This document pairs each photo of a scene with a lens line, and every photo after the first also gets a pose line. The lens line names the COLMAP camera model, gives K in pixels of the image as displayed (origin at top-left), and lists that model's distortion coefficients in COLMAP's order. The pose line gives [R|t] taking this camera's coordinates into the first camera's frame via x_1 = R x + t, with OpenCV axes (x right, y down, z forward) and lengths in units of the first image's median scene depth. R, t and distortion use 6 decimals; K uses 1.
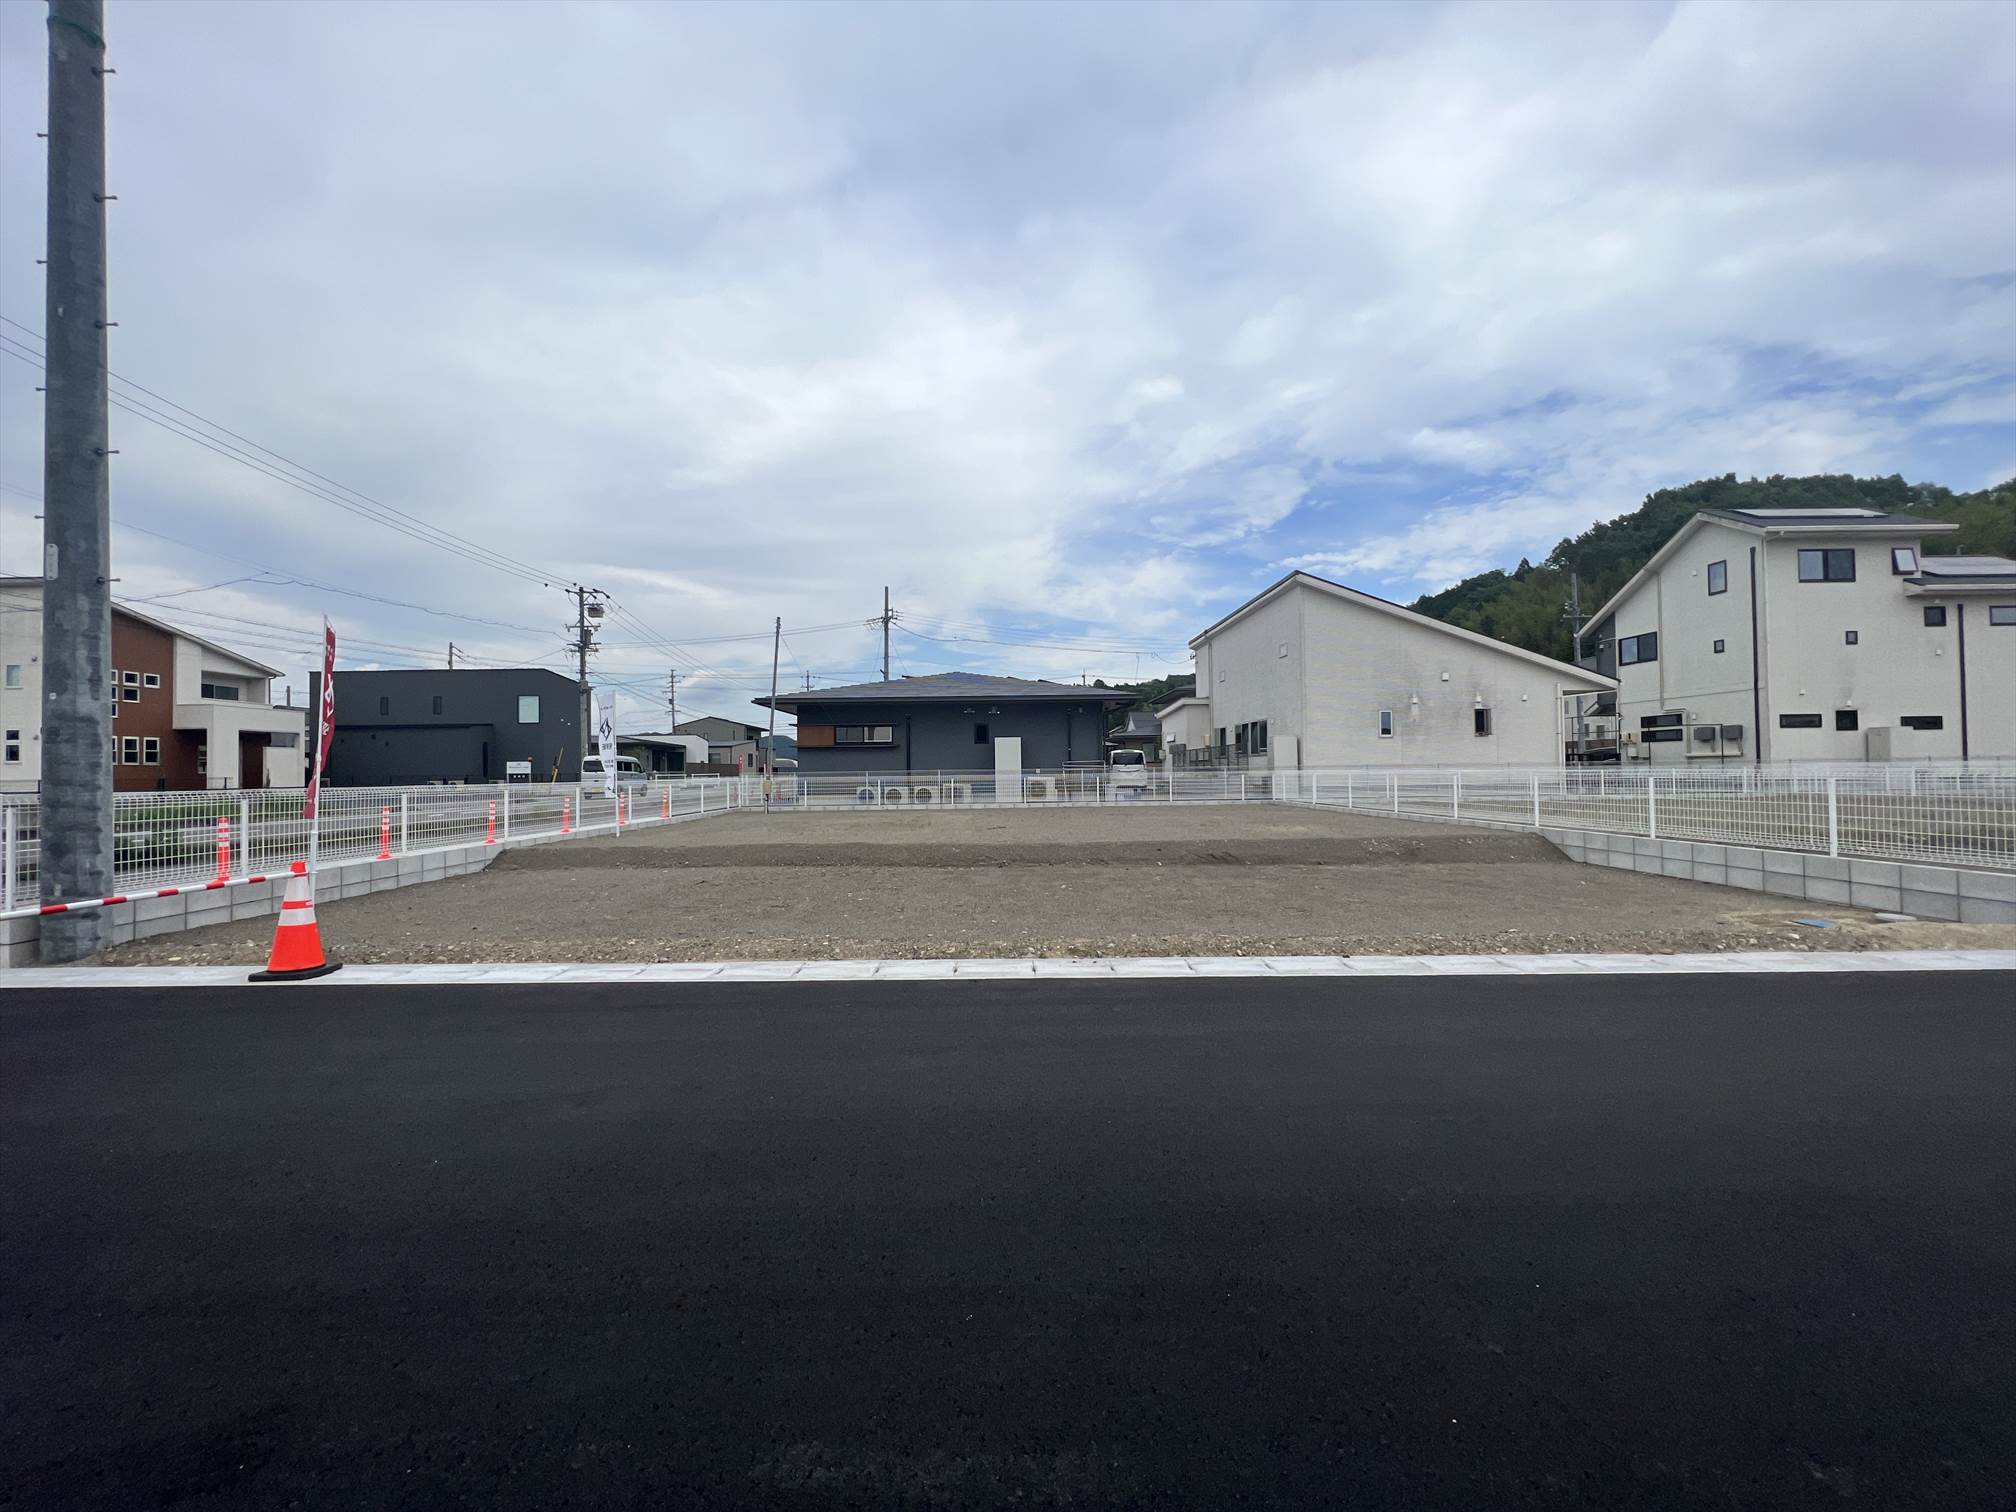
lens RADIAL K [[805.9, 0, 1005.1], [0, 805.9, 757.5], [0, 0, 1]] dist [-0.002290, 0.000121]
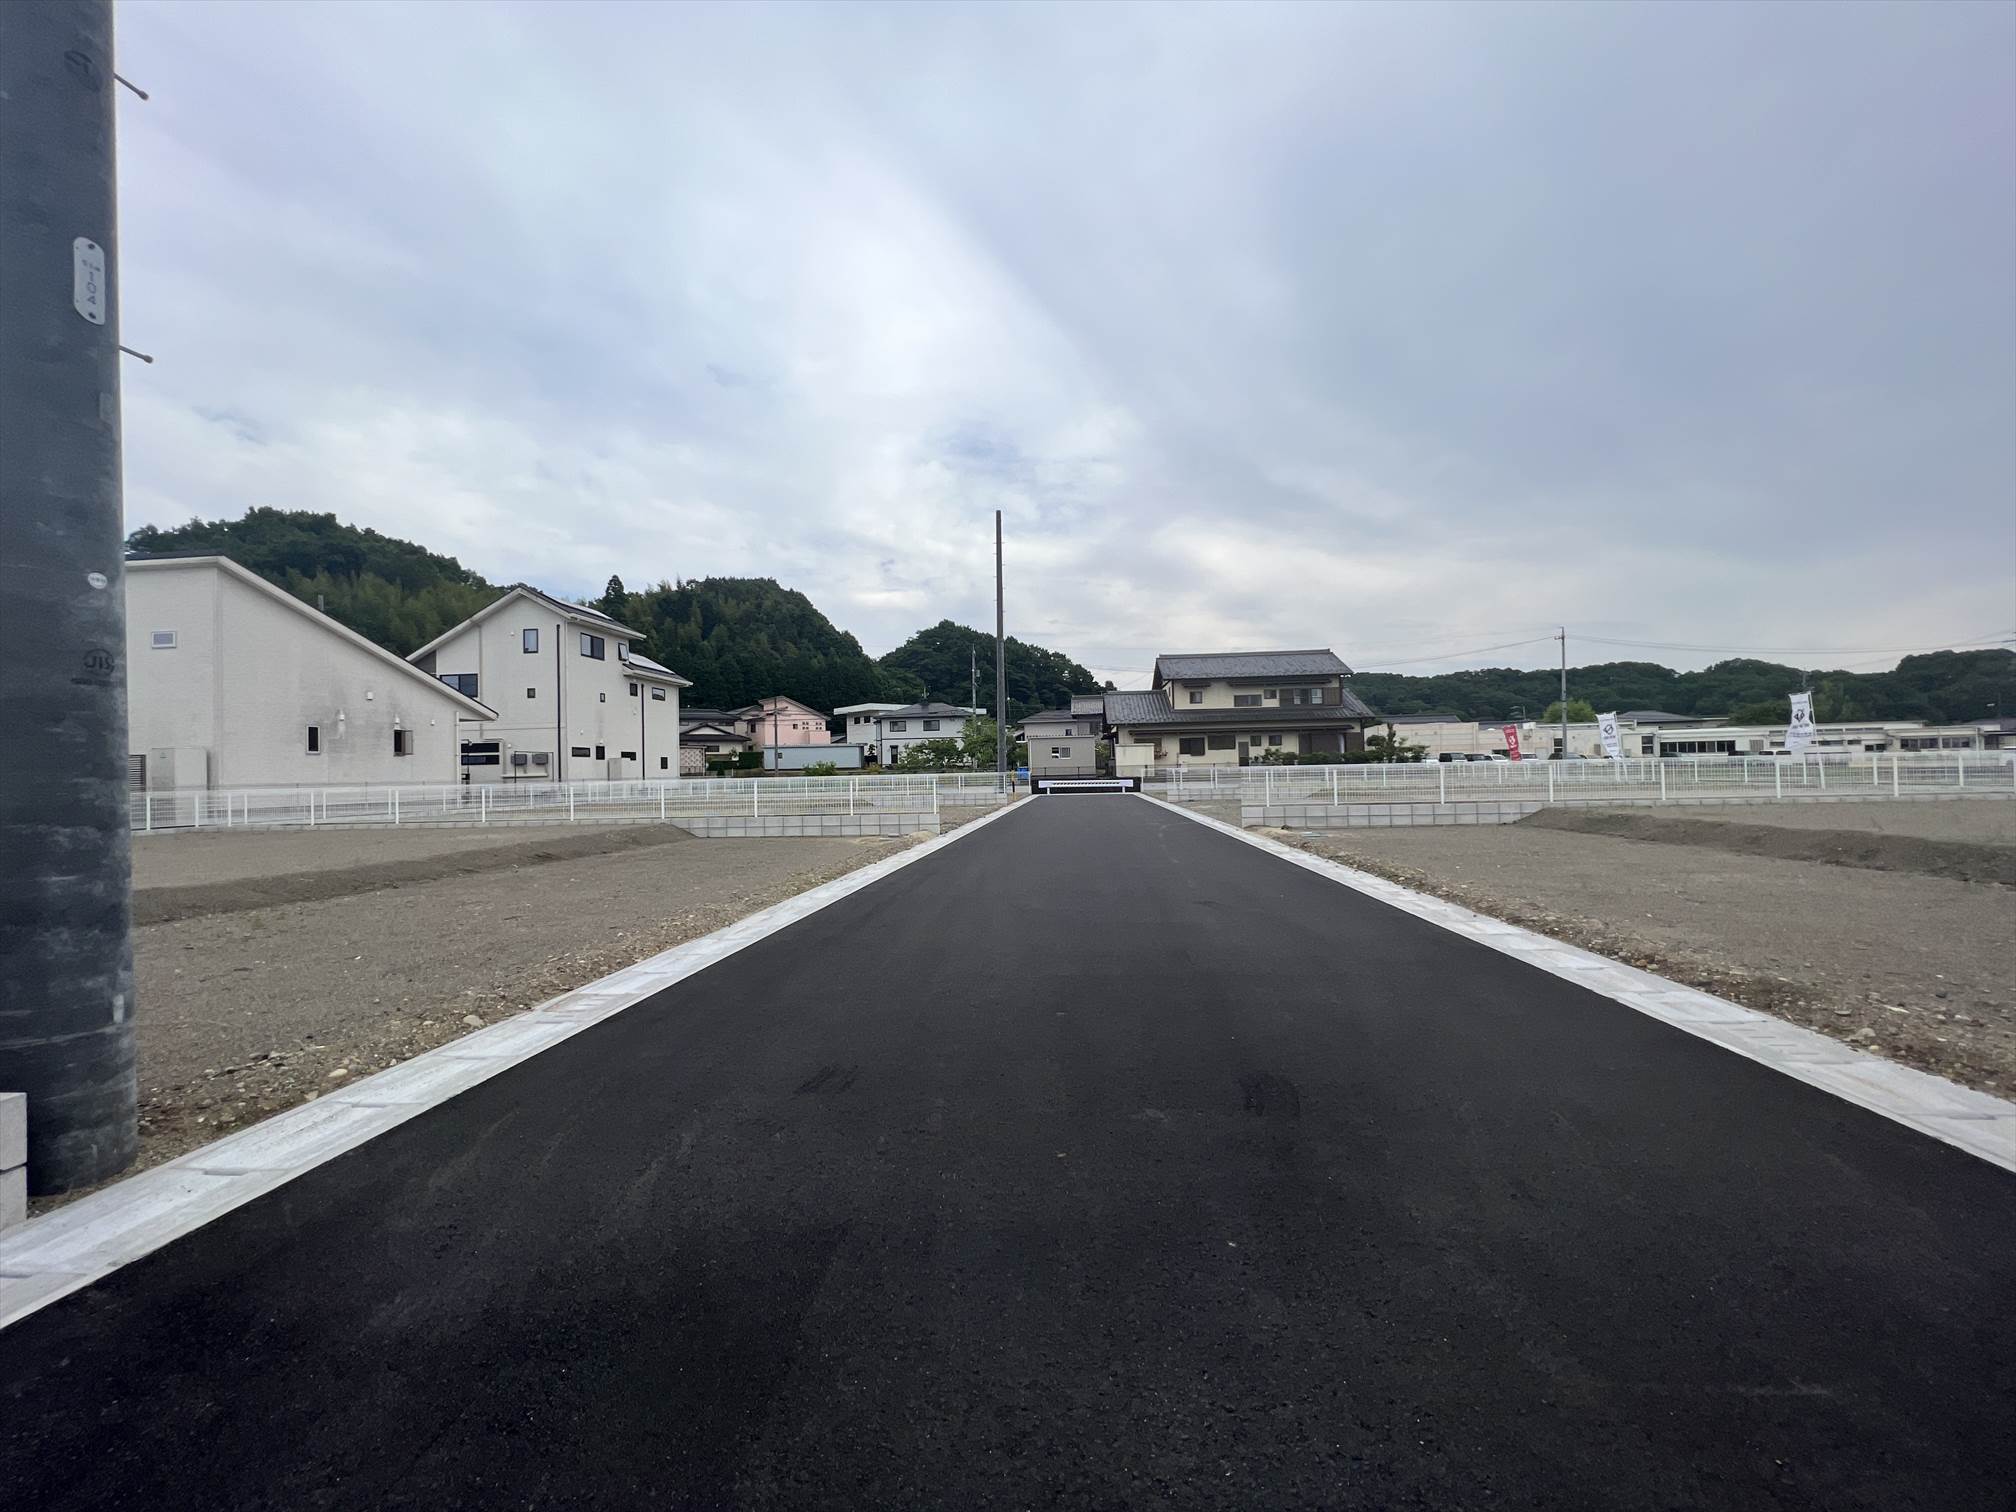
lens RADIAL K [[805.9, 0, 1005.1], [0, 805.9, 757.5], [0, 0, 1]] dist [-0.002290, 0.000121]
pose [[0.102399, 0.028905, 0.994323, -0.353847], [0.003181, 0.999563, -0.029385, 0.008481], [-0.994738, 0.006172, 0.102262, 0.101854]]
